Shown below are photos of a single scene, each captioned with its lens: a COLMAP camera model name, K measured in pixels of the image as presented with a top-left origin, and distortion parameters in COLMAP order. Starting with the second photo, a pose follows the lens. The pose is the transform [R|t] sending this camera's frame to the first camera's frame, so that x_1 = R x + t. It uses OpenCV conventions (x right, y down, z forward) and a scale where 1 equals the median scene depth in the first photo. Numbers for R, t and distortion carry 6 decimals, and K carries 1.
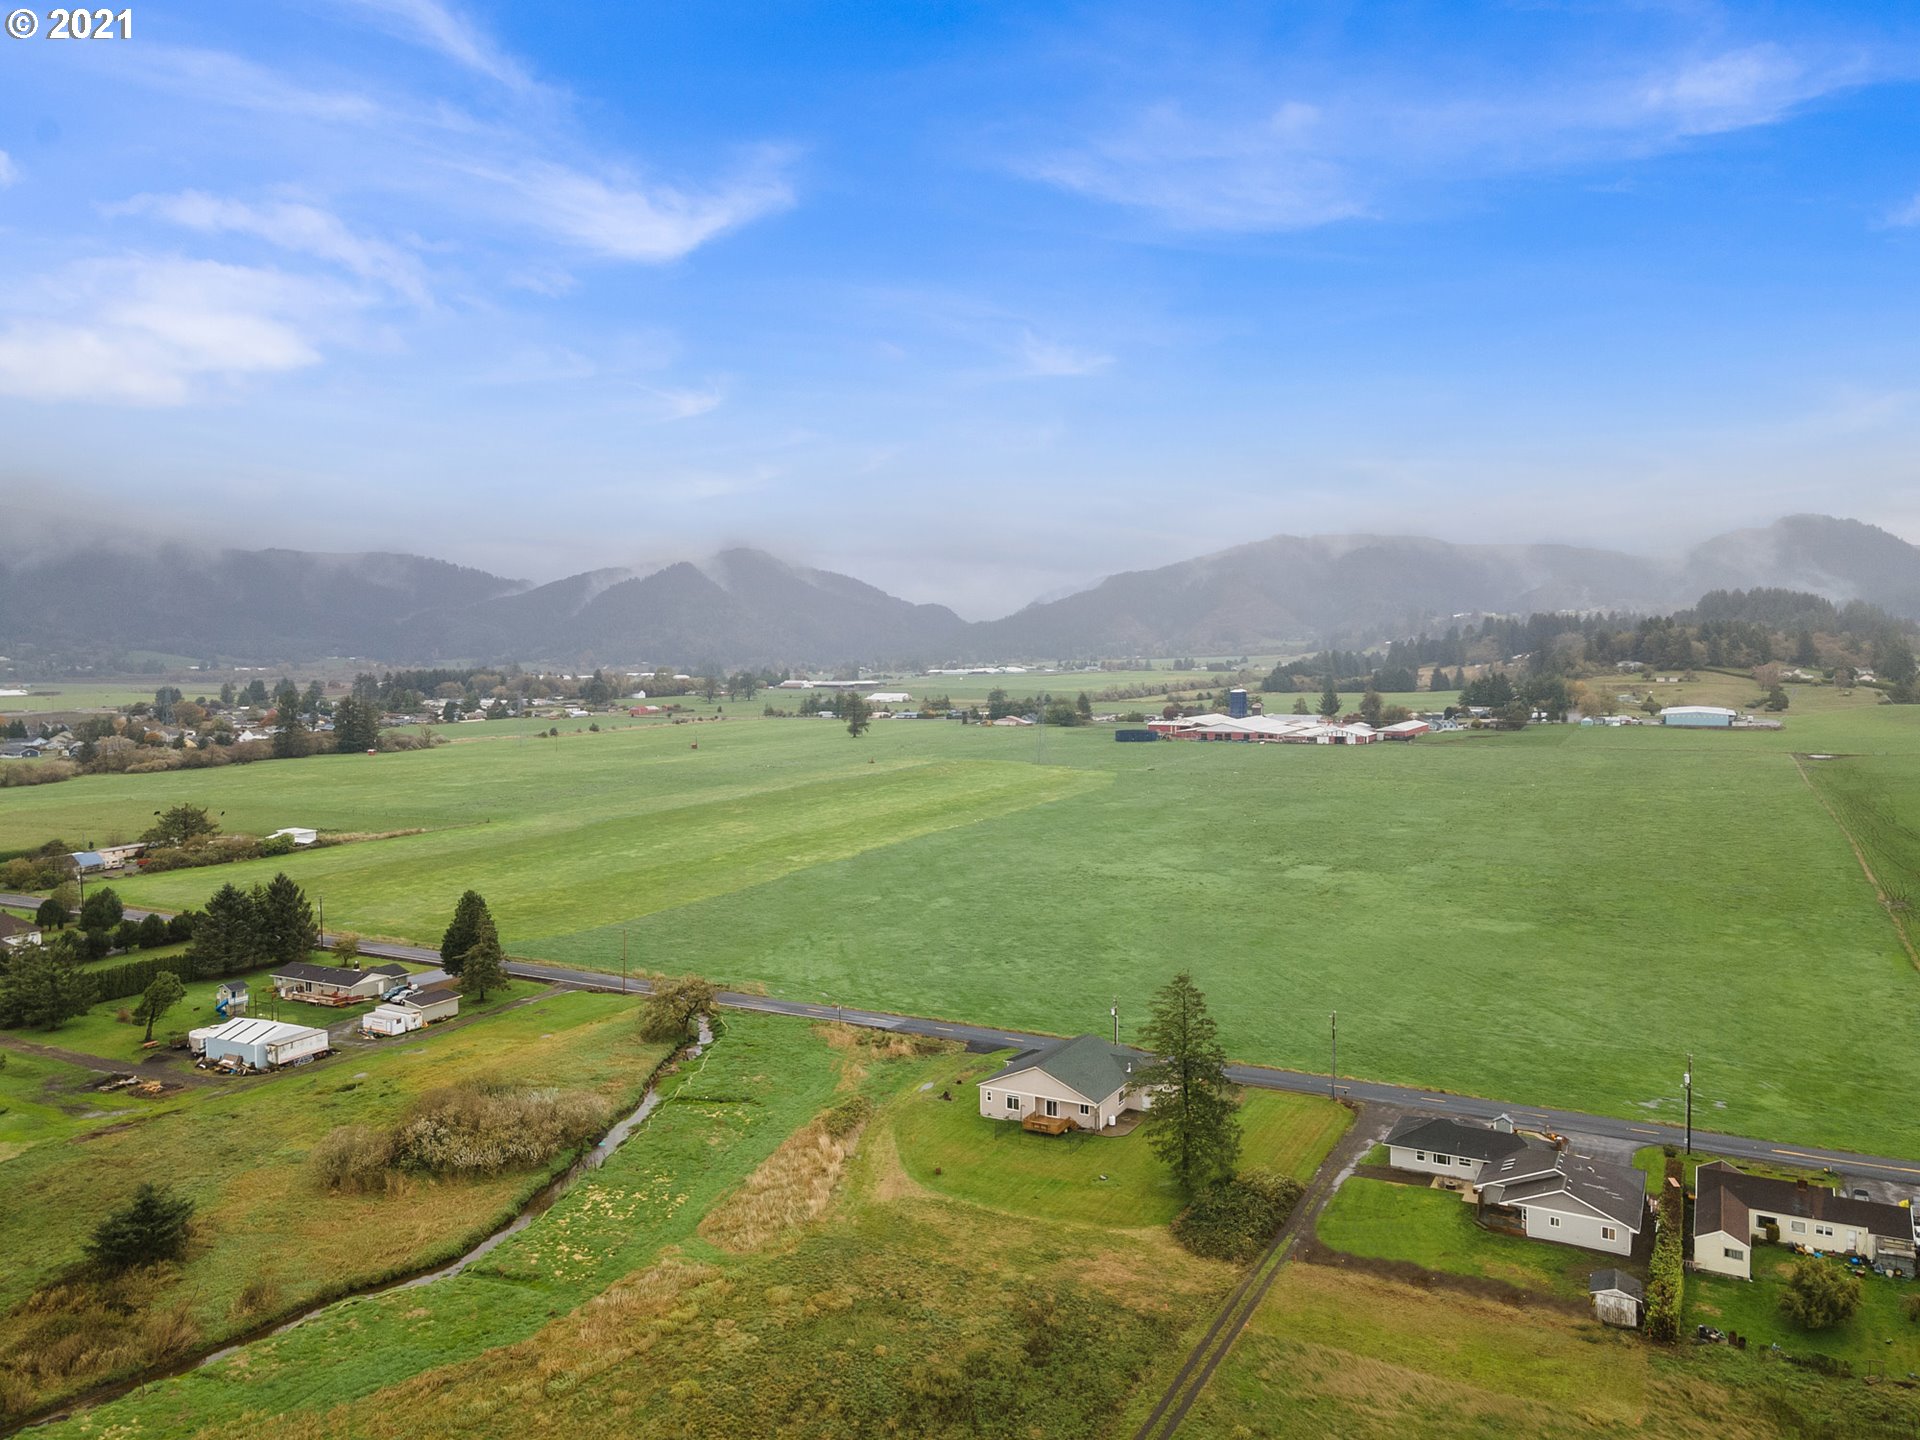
lens RADIAL K [[1414.1, 0, 960.0], [0, 1414.1, 720.0], [0, 0, 1]] dist [0.009137, 0.004693]
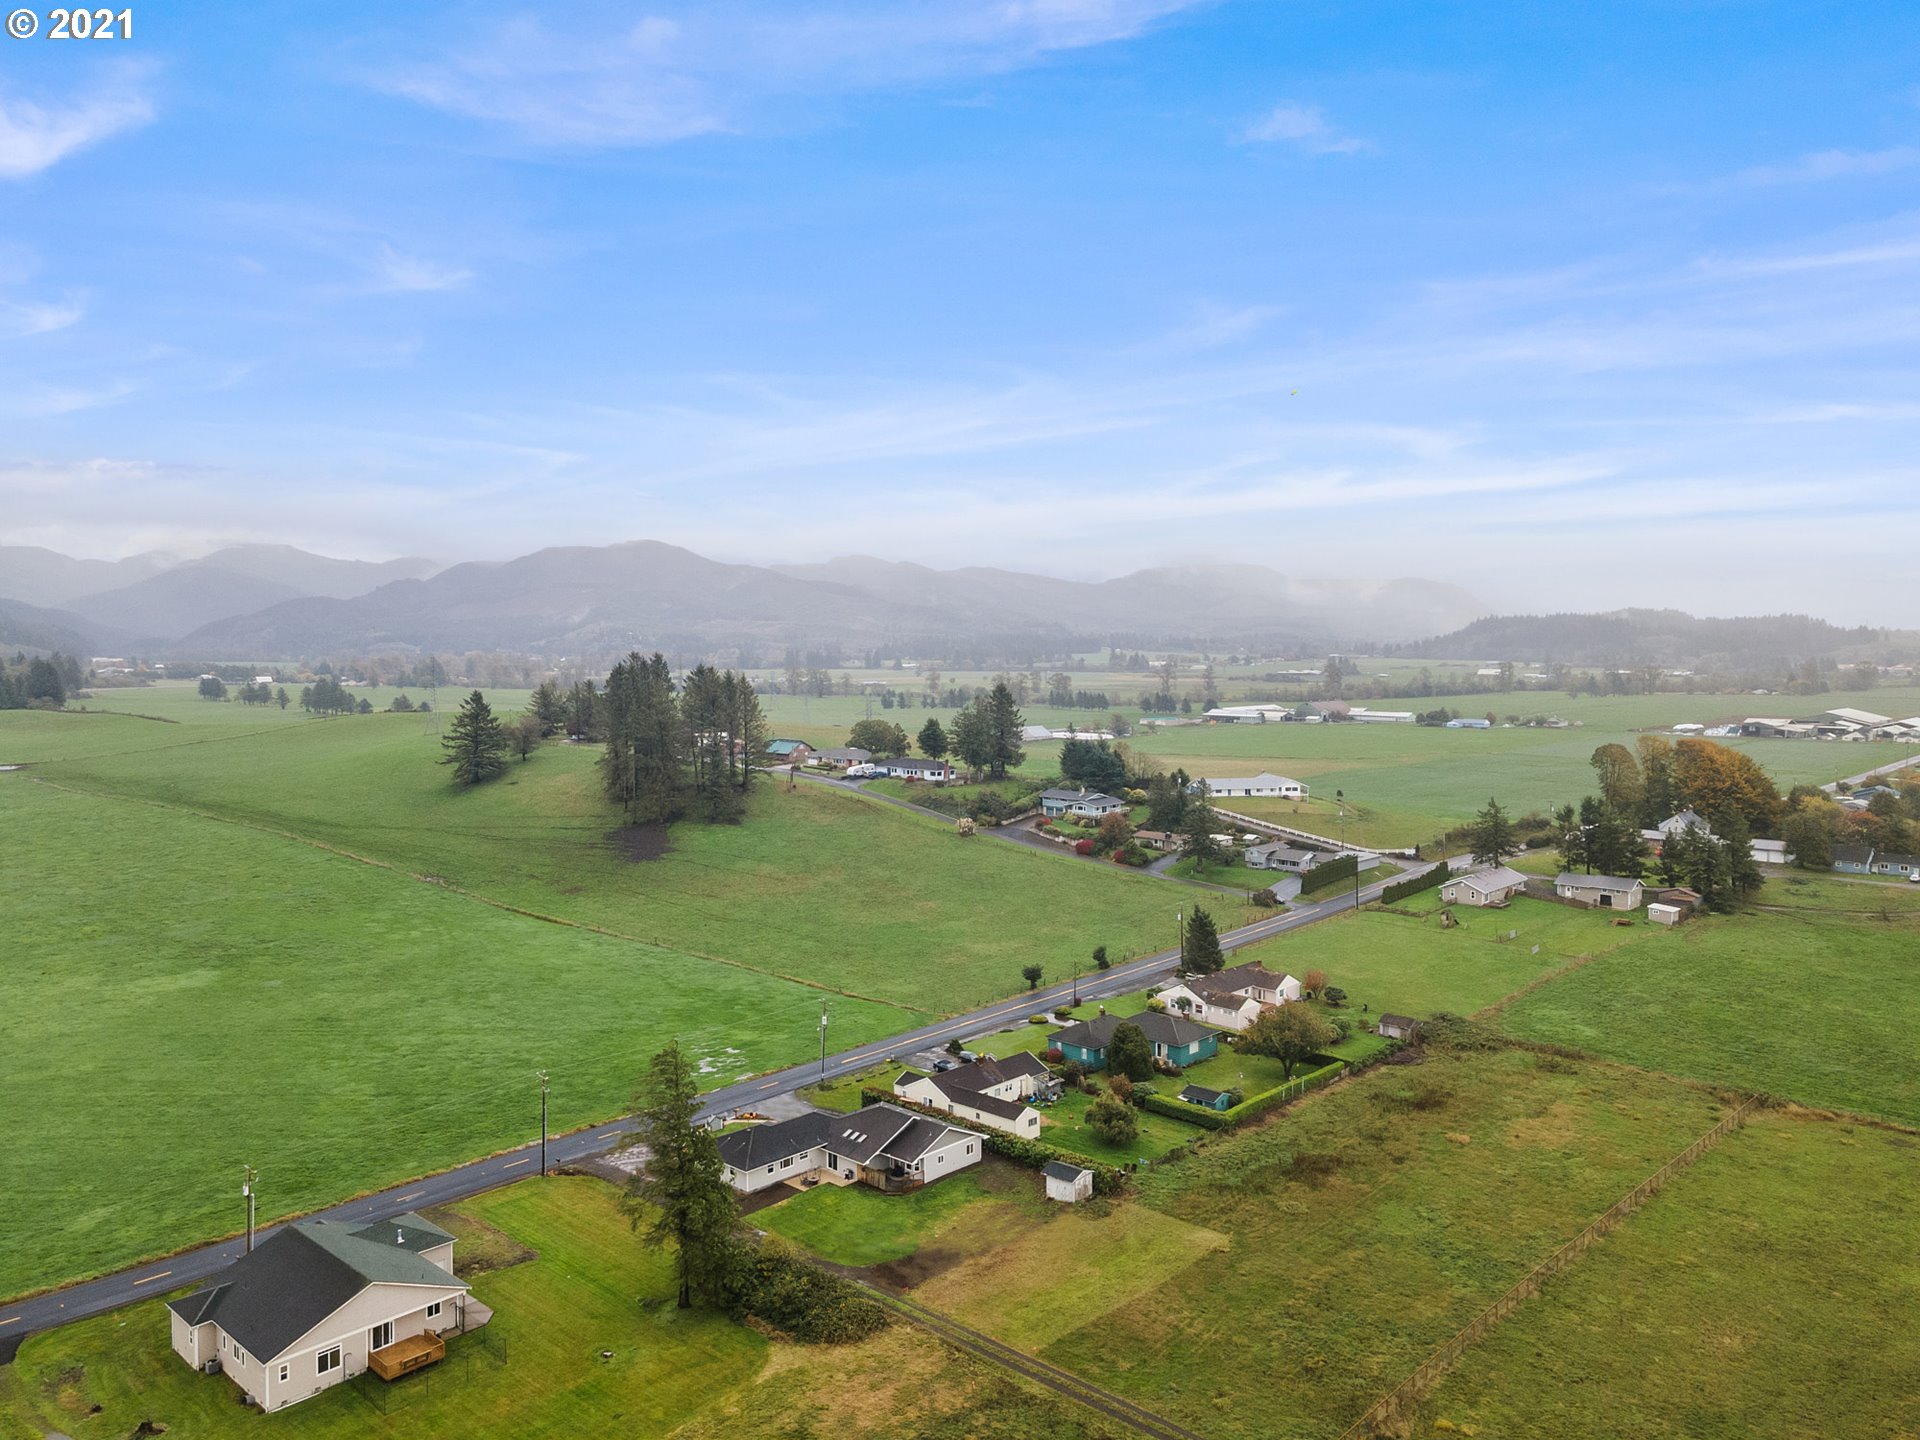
lens RADIAL K [[1354.5, 0, 960.0], [0, 1354.5, 720.0], [0, 0, 1]] dist [0.000458, -0.000907]
pose [[0.245874, -0.054537, 0.967766, -0.520316], [0.056439, 0.997527, 0.041875, -0.034842], [-0.967657, 0.044324, 0.248344, 0.603511]]
